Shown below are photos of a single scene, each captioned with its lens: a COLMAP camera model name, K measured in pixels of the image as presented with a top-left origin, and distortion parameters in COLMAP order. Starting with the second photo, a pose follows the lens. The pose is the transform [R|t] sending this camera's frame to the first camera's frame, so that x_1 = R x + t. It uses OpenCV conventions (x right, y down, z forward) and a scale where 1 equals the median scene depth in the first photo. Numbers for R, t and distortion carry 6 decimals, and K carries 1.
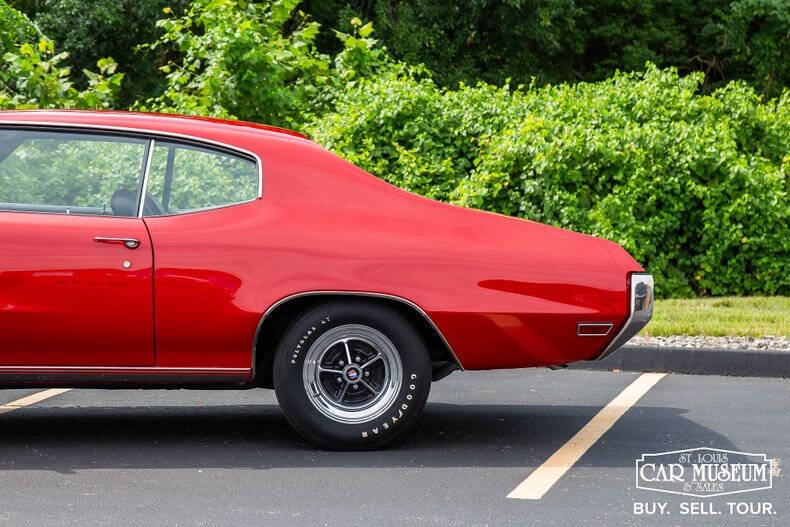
lens RADIAL K [[1918.1, 0, 386.7], [0, 1918.1, 268.1], [0, 0, 1]] dist [0.510720, 0.000000]
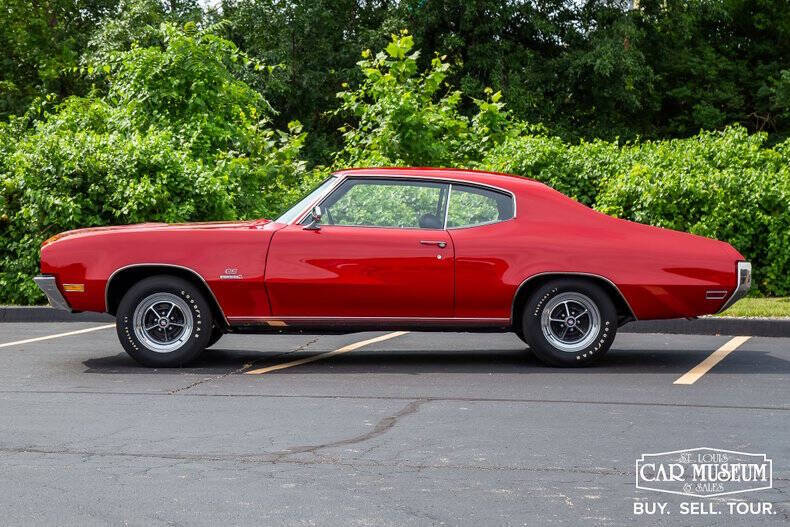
lens RADIAL K [[1844.1, 0, 379.9], [0, 1844.1, 260.6], [0, 0, 1]] dist [0.337138, 0.000000]
pose [[0.999460, -0.002127, -0.032775, -0.062140], [0.001354, 0.999721, -0.023588, 0.018621], [0.032816, 0.023531, 0.999184, -0.297140]]
